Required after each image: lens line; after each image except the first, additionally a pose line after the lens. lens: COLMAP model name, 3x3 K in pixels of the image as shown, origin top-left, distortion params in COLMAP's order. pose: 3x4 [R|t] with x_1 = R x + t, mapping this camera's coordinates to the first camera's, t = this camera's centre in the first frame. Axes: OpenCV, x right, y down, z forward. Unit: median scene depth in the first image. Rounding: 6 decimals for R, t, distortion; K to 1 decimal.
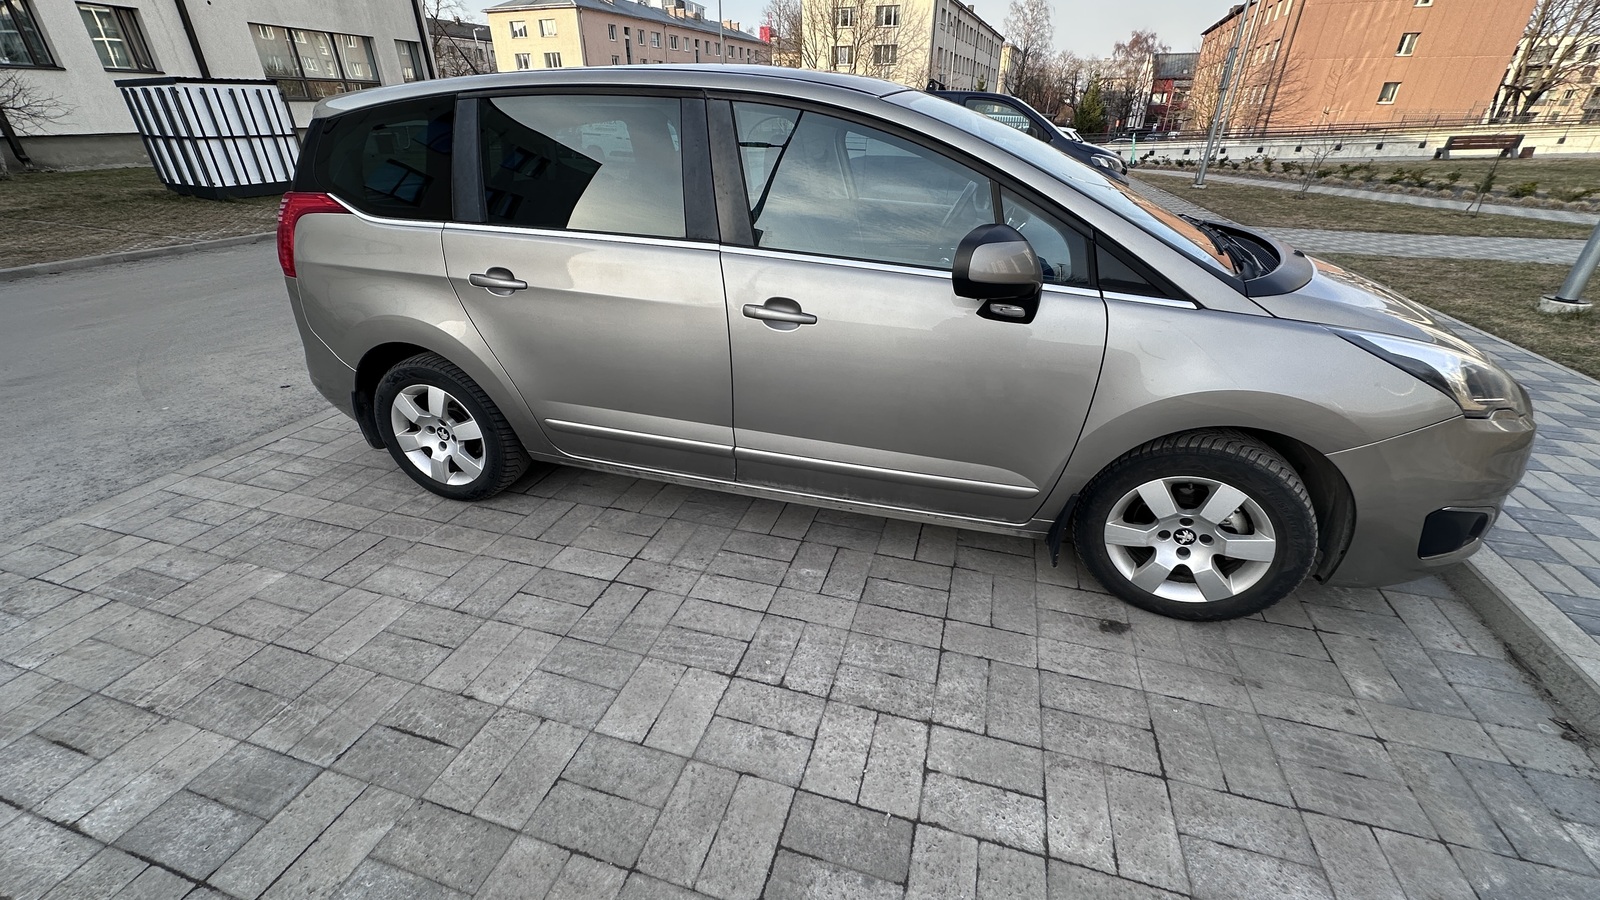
lens RADIAL K [[636.5, 0, 800.0], [0, 636.5, 450.0], [0, 0, 1]] dist [-0.004594, 0.000905]
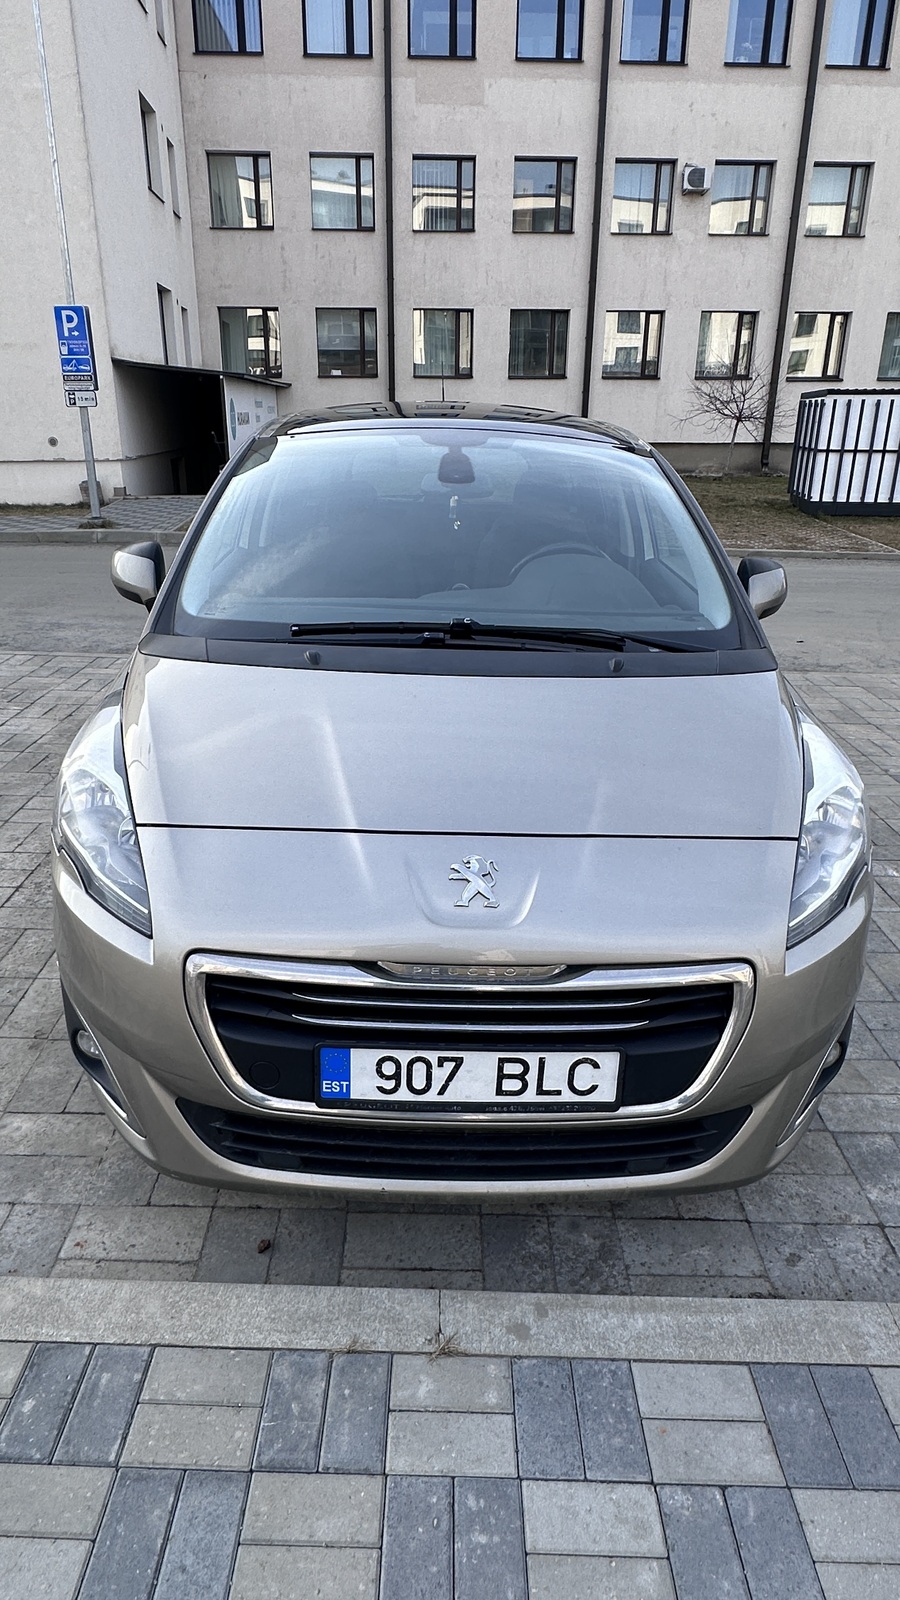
lens RADIAL K [[947.2, 0, 439.0], [0, 947.2, 801.6], [0, 0, 1]] dist [-0.013761, 0.001447]
pose [[0.283575, 0.364410, -0.887012, 1.949440], [-0.455572, 0.865129, 0.209775, -0.488805], [0.843824, 0.344611, 0.411344, 0.797137]]
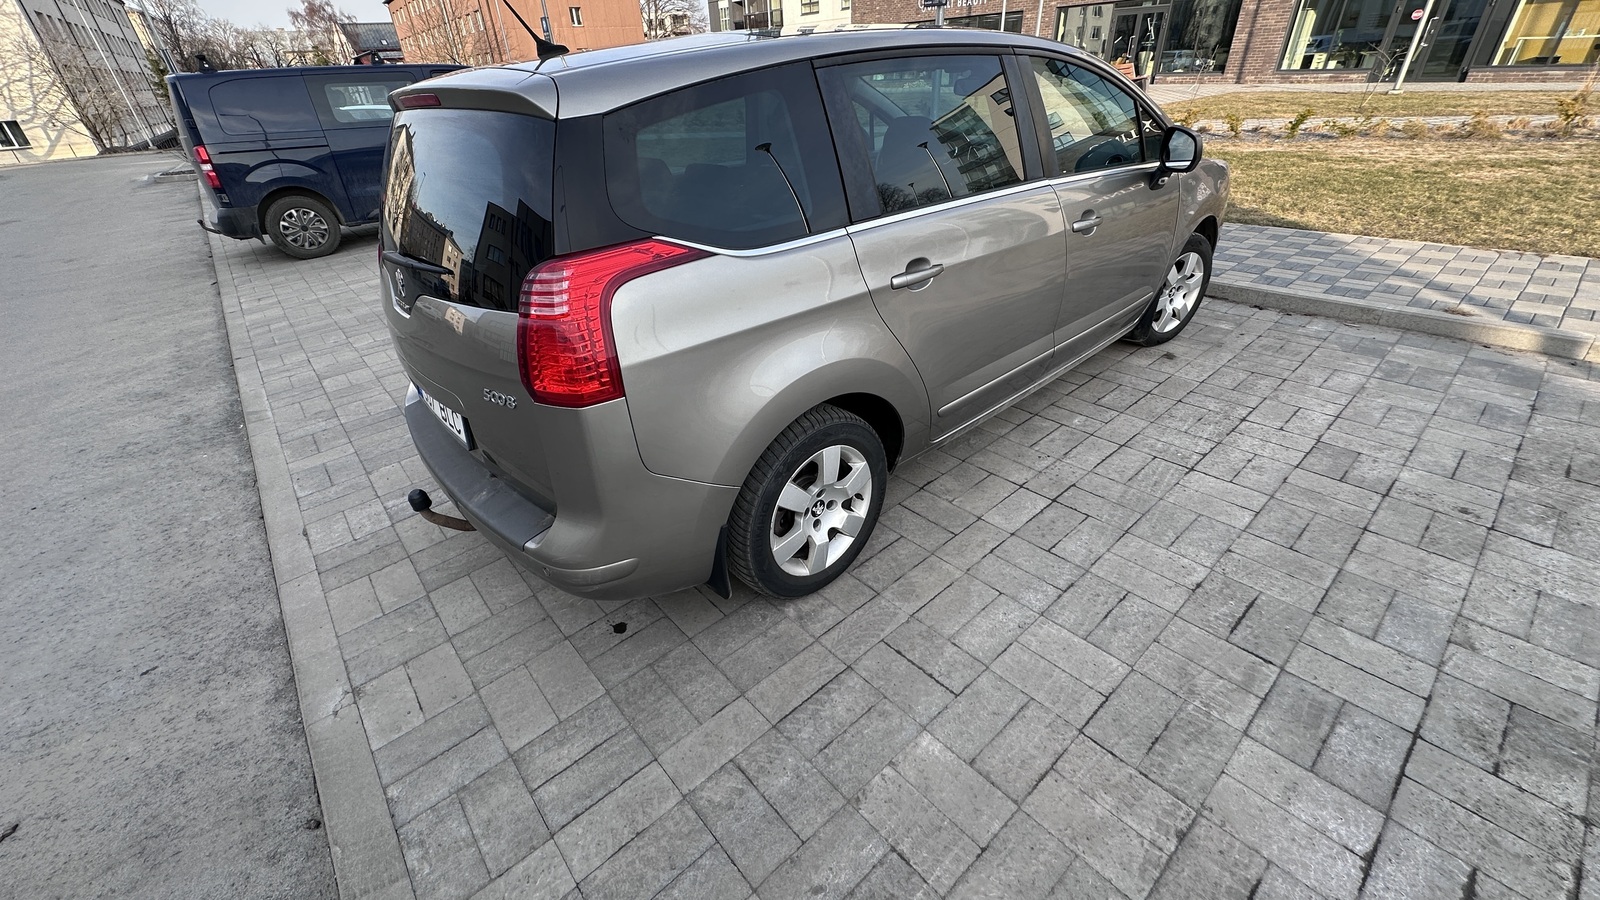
lens RADIAL K [[636.5, 0, 800.0], [0, 636.5, 450.0], [0, 0, 1]] dist [-0.004594, 0.000905]
pose [[0.531240, -0.466723, 0.707074, -1.532753], [0.442859, 0.864459, 0.237879, -0.397533], [-0.722260, 0.186763, 0.665927, 0.679043]]
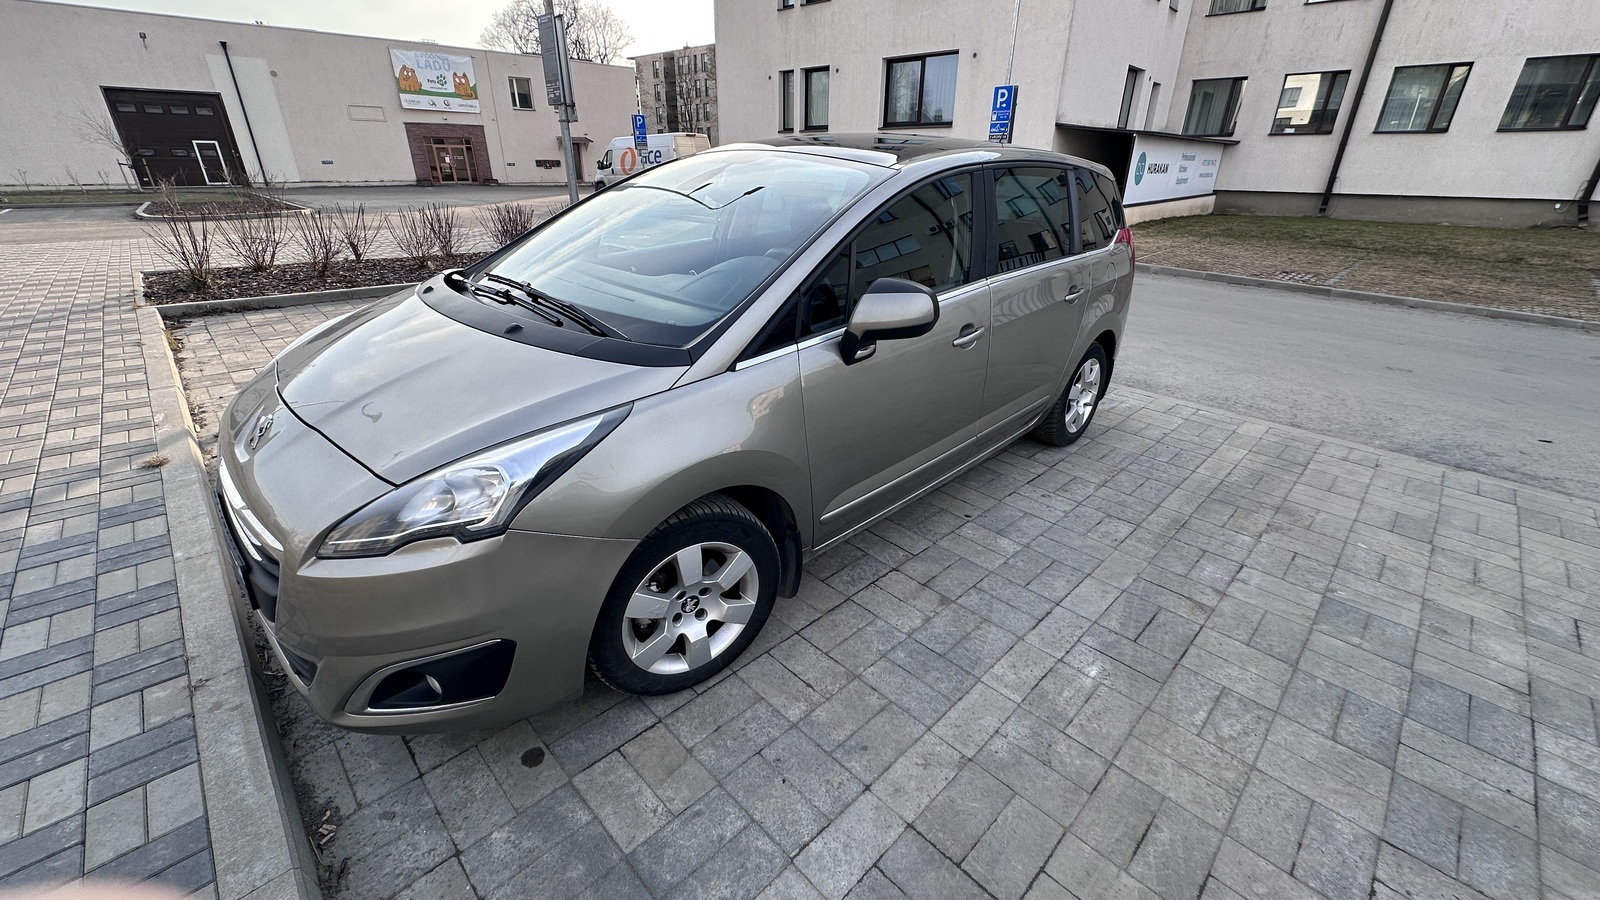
lens RADIAL K [[636.5, 0, 800.0], [0, 636.5, 450.0], [0, 0, 1]] dist [-0.004594, 0.000905]
pose [[-0.484323, 0.354124, -0.800017, 1.564521], [-0.420507, 0.707649, 0.567809, -1.093491], [0.767206, 0.611415, -0.193819, 2.025526]]
